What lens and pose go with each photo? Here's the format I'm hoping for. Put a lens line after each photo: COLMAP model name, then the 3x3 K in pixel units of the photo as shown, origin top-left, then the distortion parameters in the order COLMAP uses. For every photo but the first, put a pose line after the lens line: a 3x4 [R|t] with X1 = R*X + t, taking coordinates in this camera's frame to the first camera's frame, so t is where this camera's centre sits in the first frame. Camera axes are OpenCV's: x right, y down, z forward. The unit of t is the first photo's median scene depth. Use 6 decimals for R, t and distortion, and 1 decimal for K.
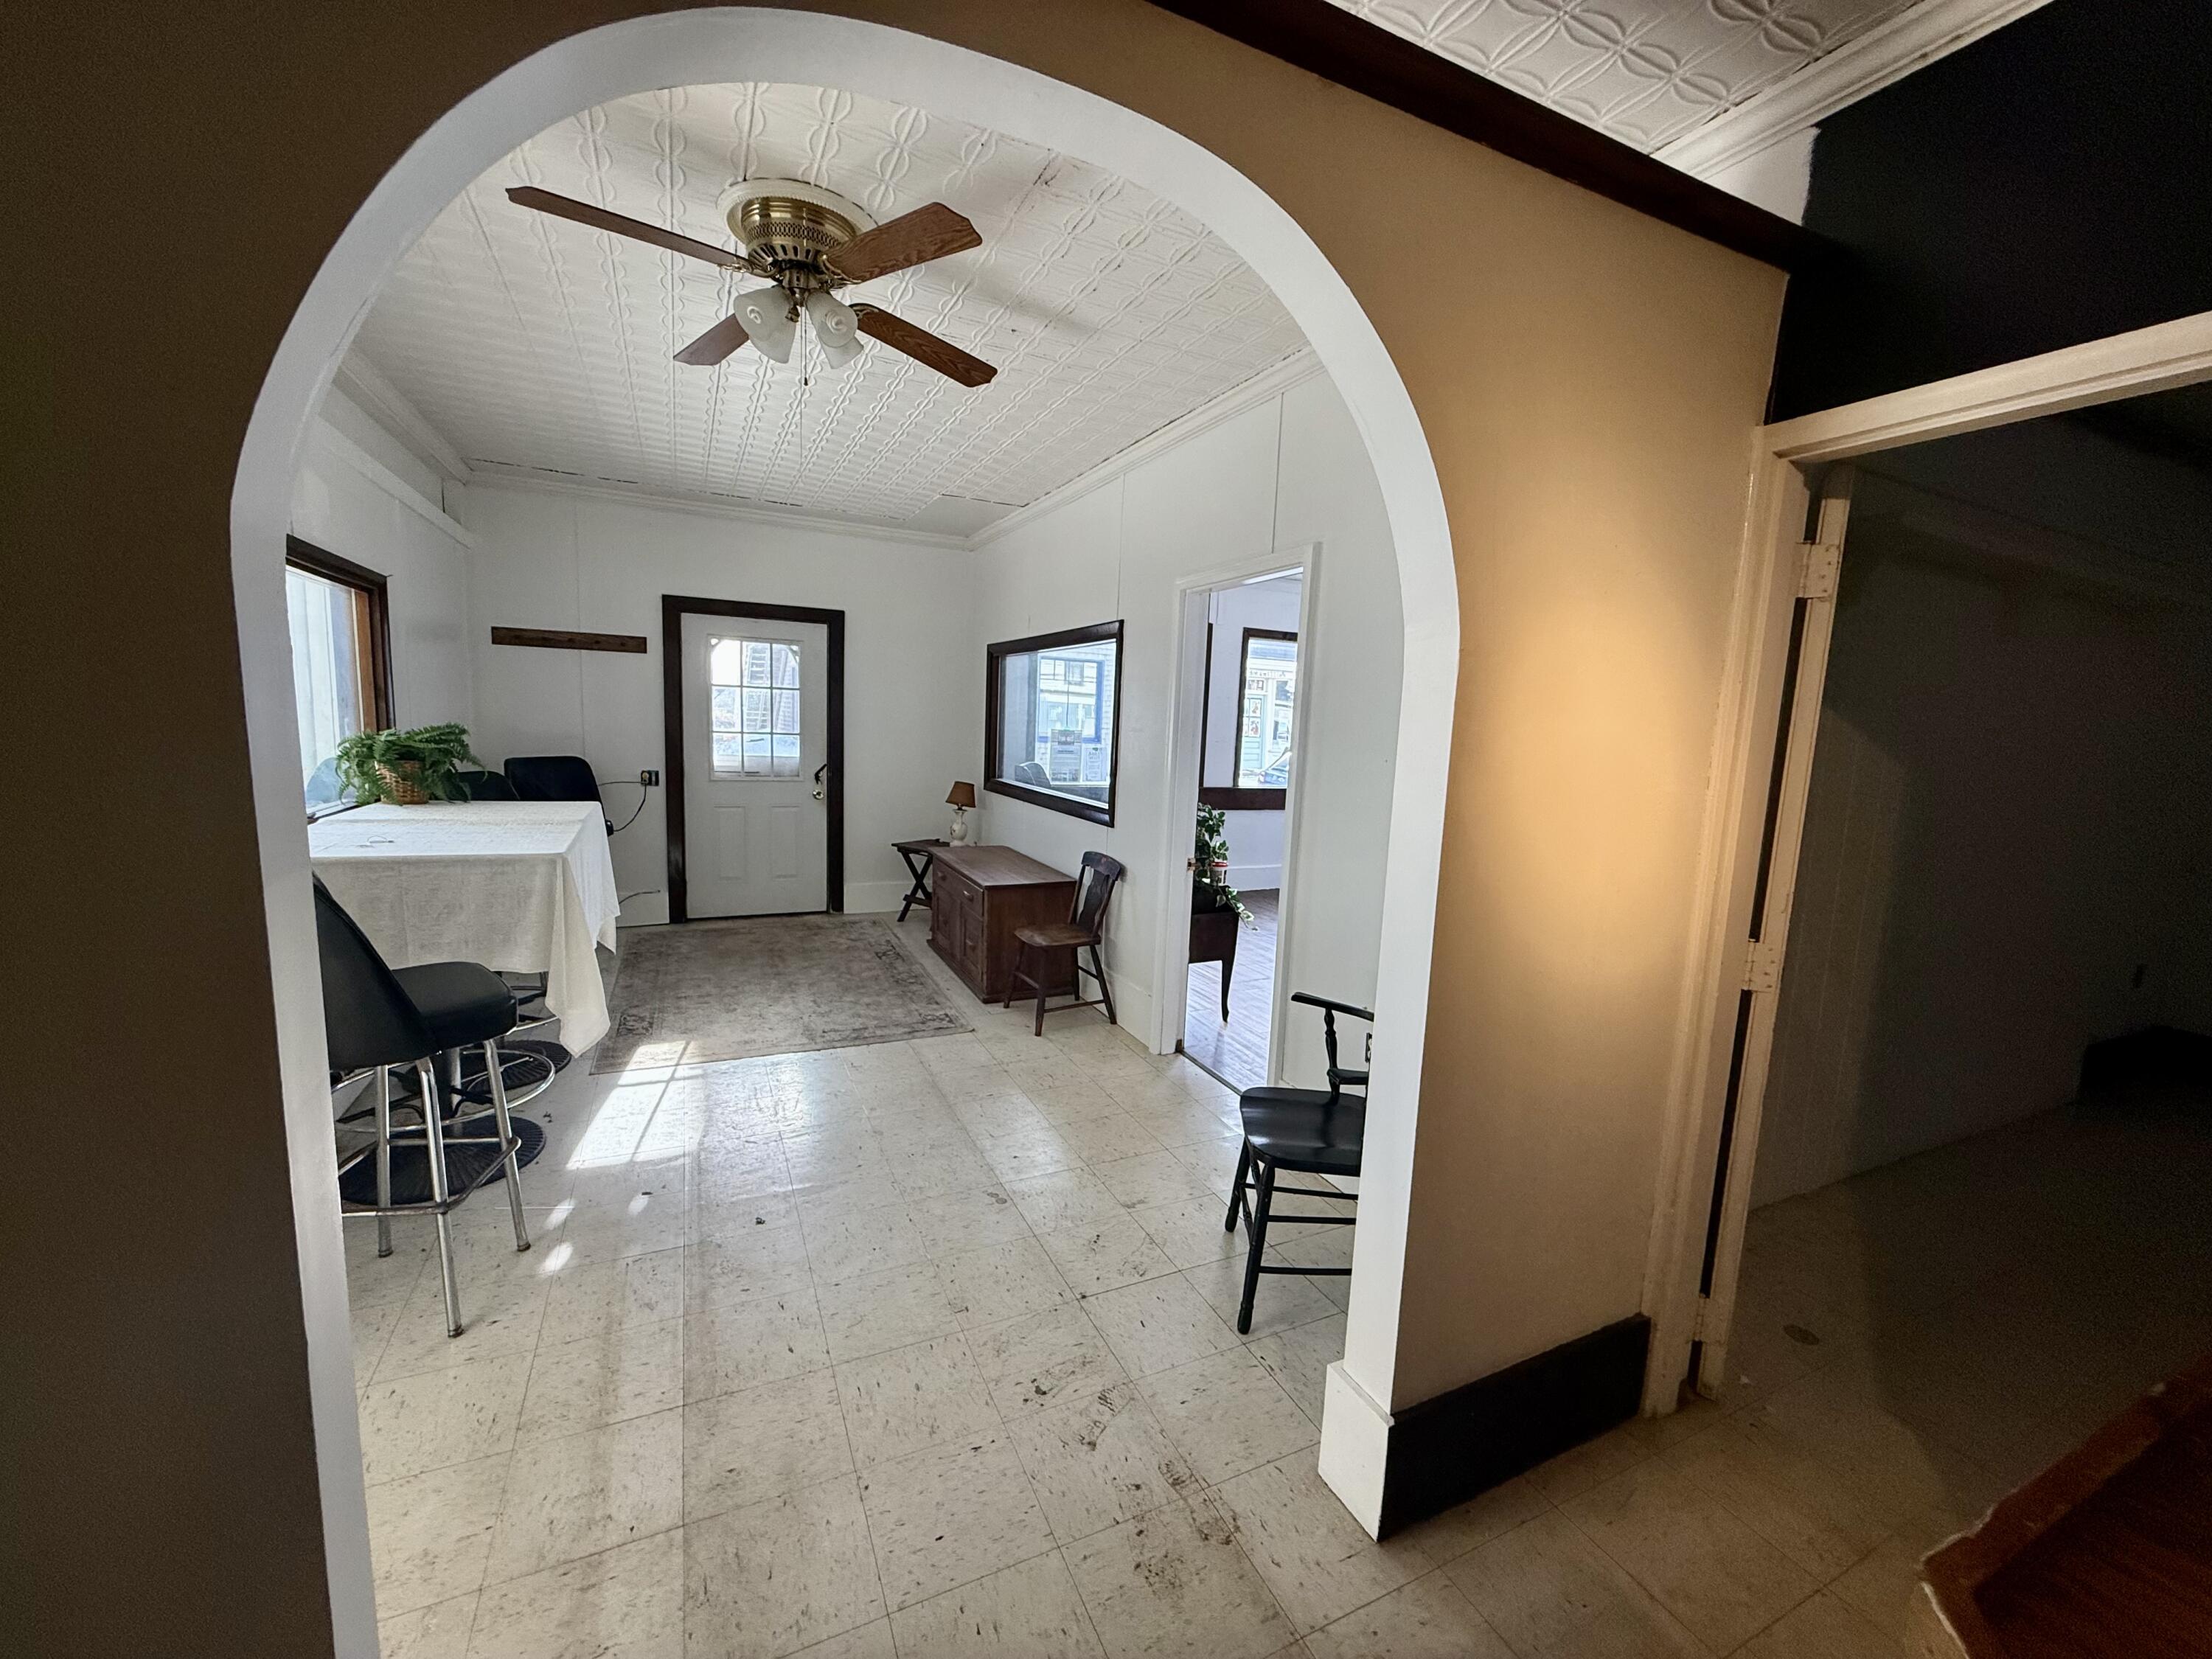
lens RADIAL K [[898.0, 0, 1120.4], [0, 898.0, 834.0], [0, 0, 1]] dist [-0.000921, 0.000005]
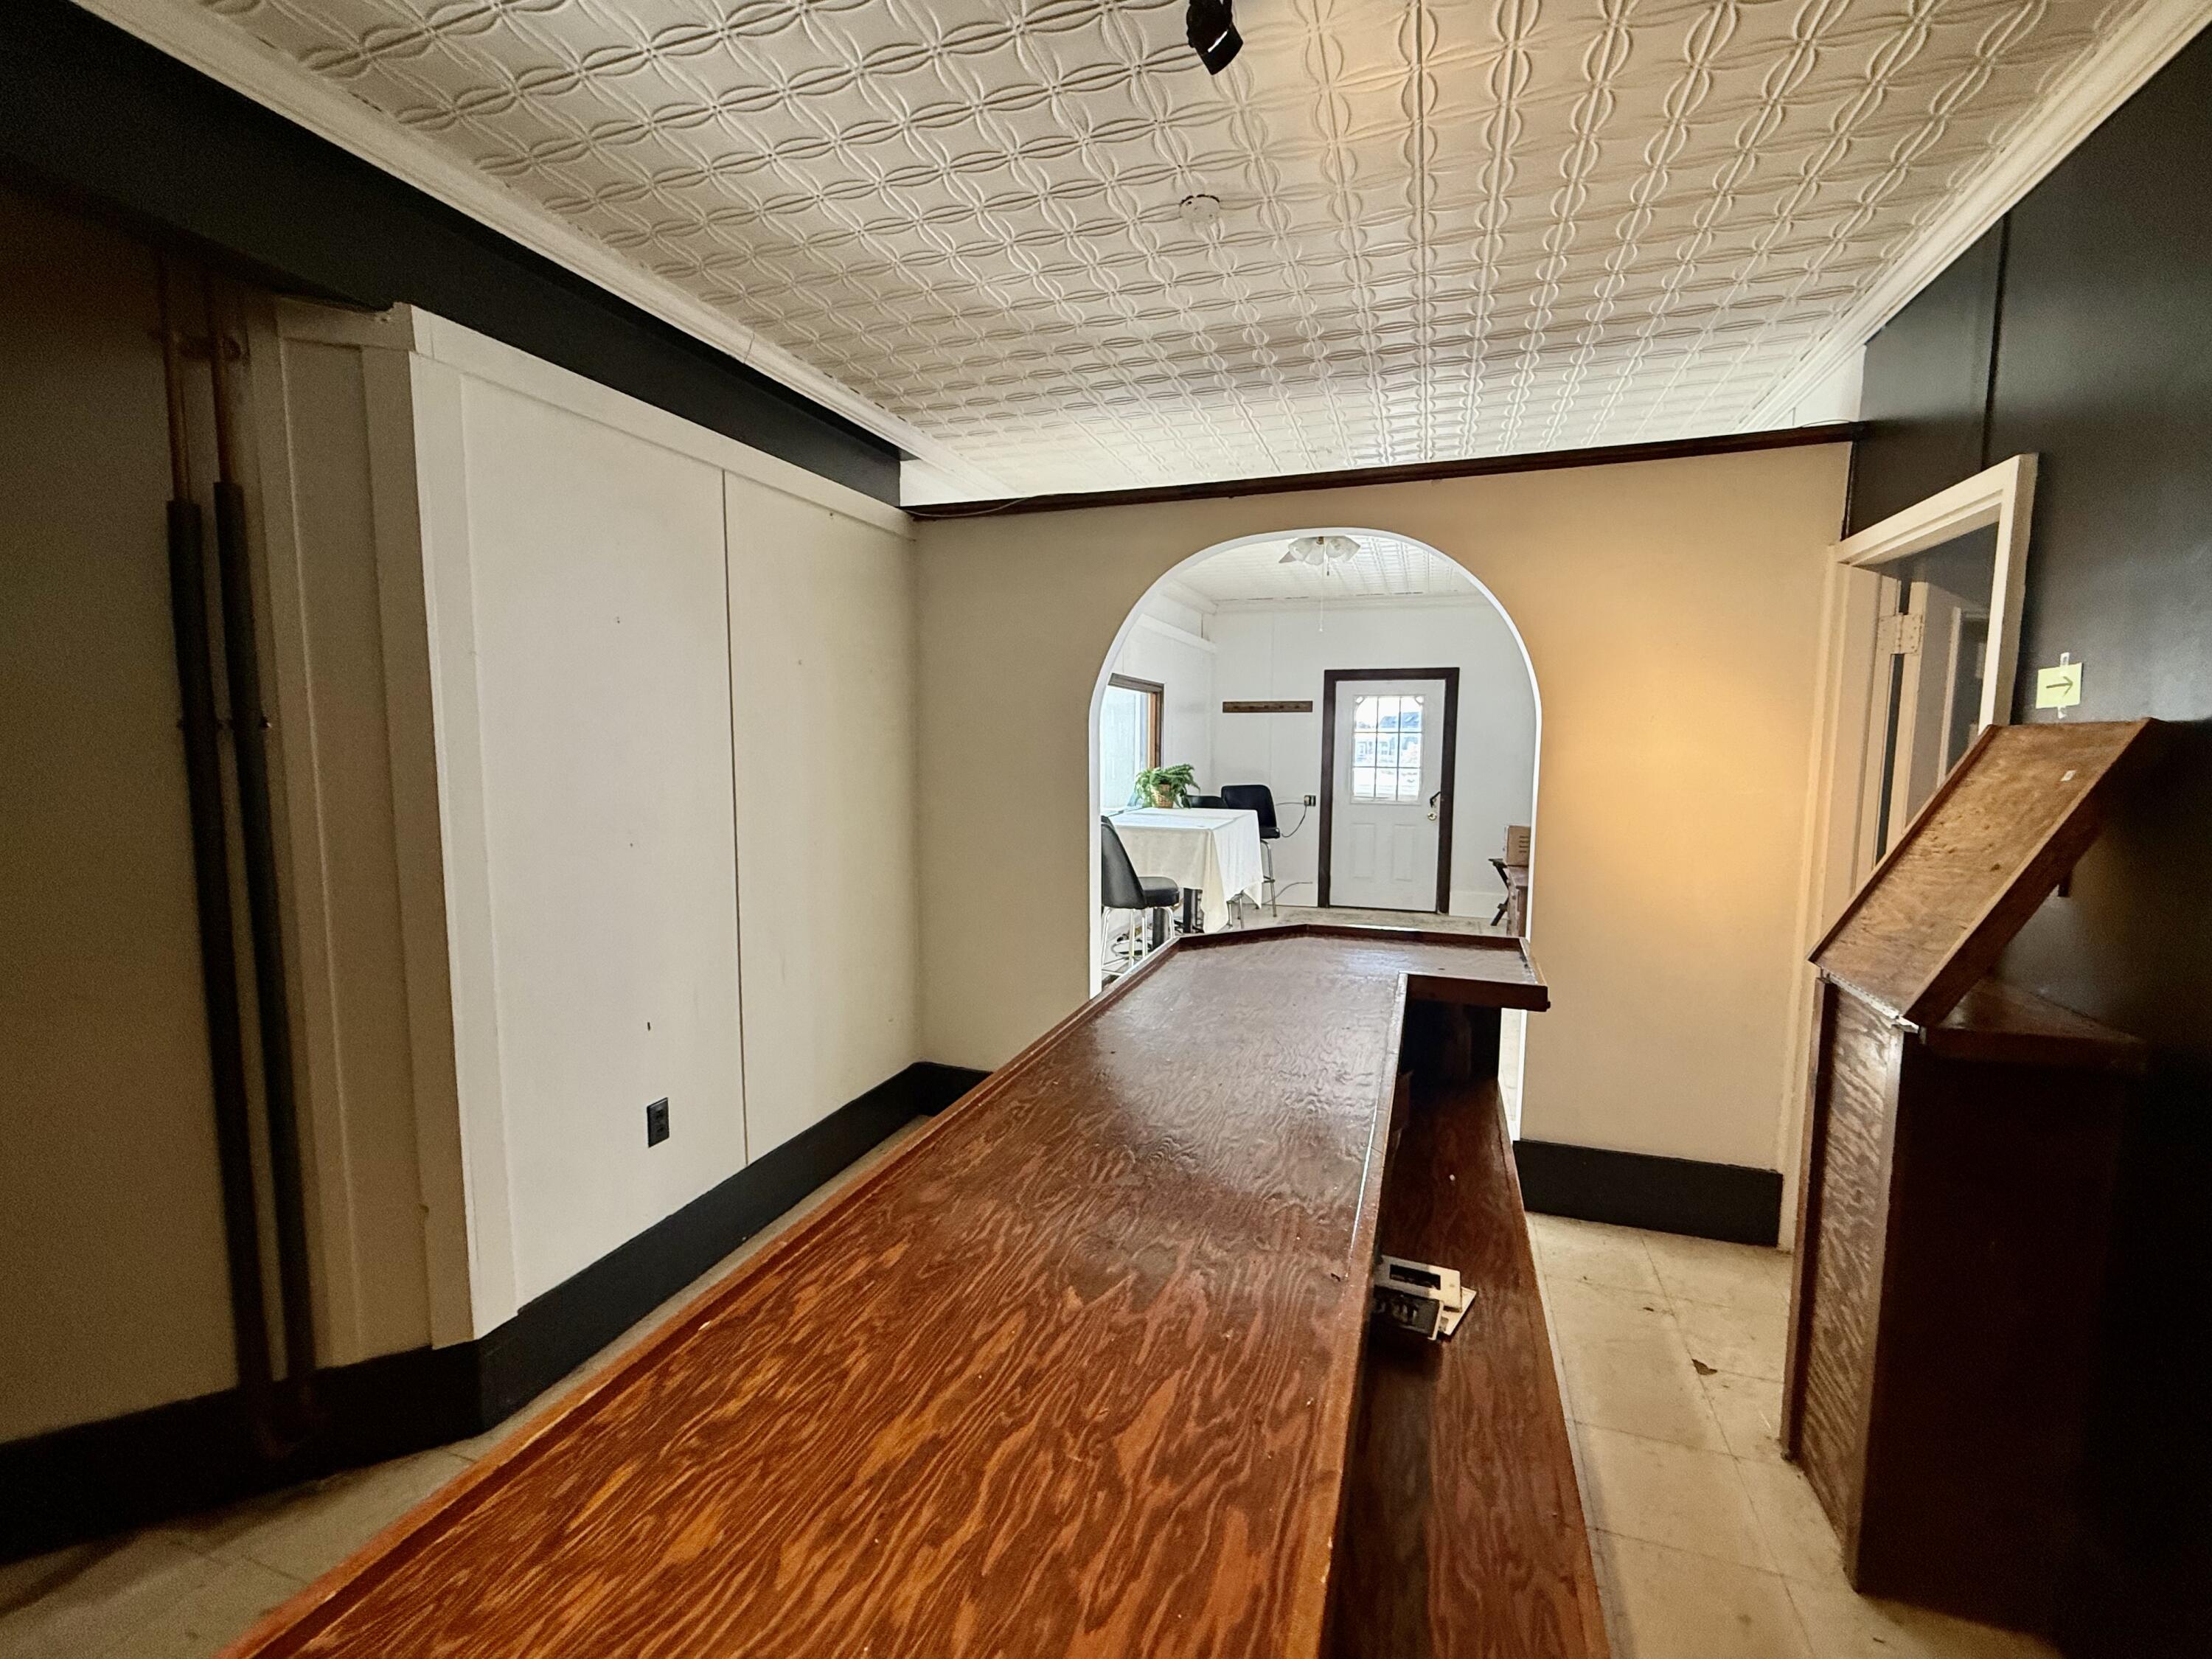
lens RADIAL K [[898.0, 0, 1104.9], [0, 898.0, 825.7], [0, 0, 1]] dist [-0.000921, 0.000005]
pose [[0.712016, 0.029404, -0.701548, 0.232206], [-0.063748, 0.997704, -0.022882, 0.029024], [0.699264, 0.061014, 0.712255, -0.217464]]
